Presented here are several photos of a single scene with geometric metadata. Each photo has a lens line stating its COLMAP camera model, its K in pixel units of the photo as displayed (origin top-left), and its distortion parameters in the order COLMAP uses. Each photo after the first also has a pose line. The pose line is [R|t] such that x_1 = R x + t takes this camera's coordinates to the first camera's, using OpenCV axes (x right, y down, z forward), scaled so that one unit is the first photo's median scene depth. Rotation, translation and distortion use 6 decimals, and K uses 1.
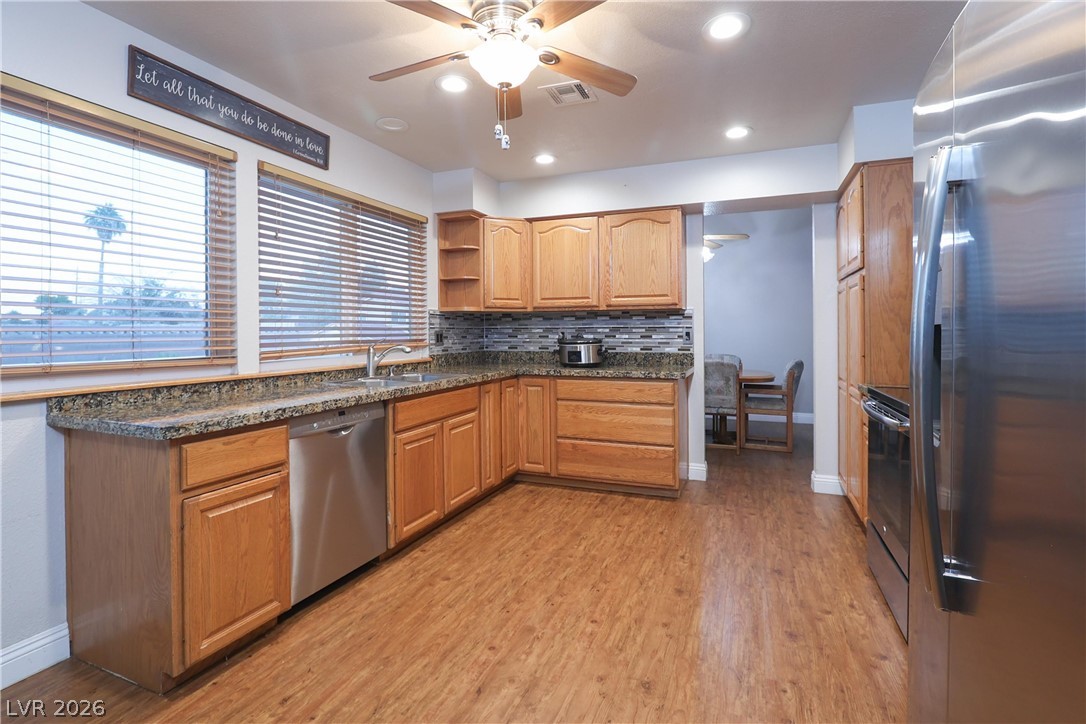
lens RADIAL K [[522.3, 0, 539.9], [0, 522.3, 335.8], [0, 0, 1]] dist [-0.011139, 0.000209]
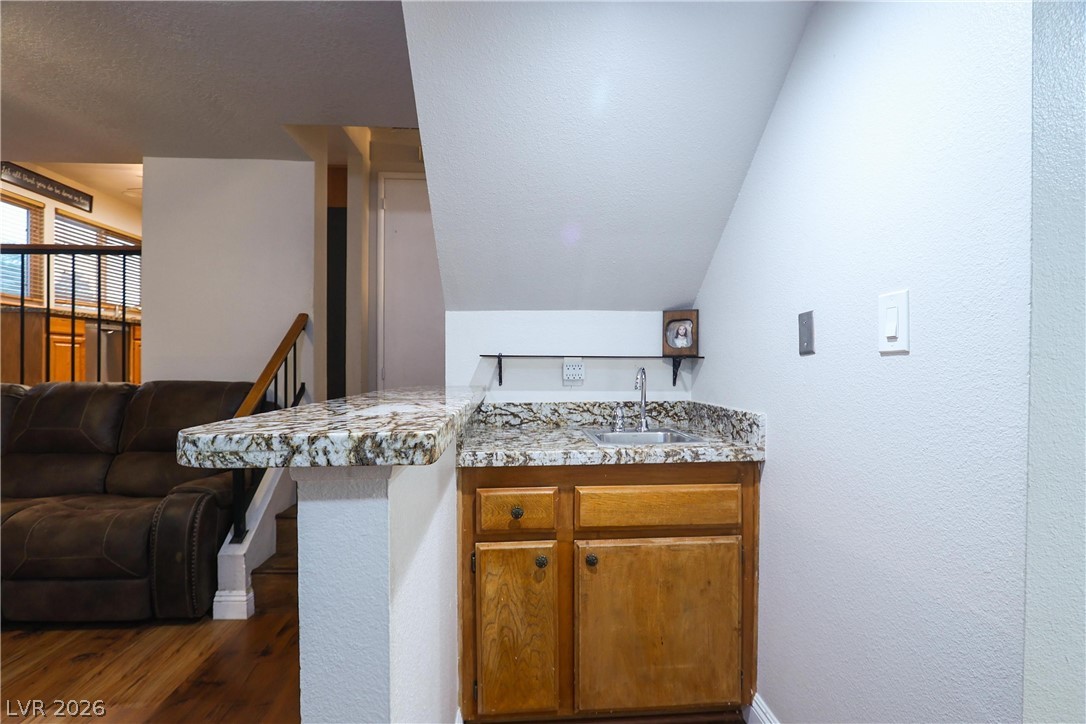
lens RADIAL K [[501.9, 0, 547.3], [0, 501.9, 363.2], [0, 0, 1]] dist [-0.017078, 0.000252]
pose [[0.890887, 0.005419, 0.454193, 0.289296], [-0.001421, 0.999957, -0.009144, 0.269421], [-0.454223, 0.007501, 0.890856, -1.473138]]
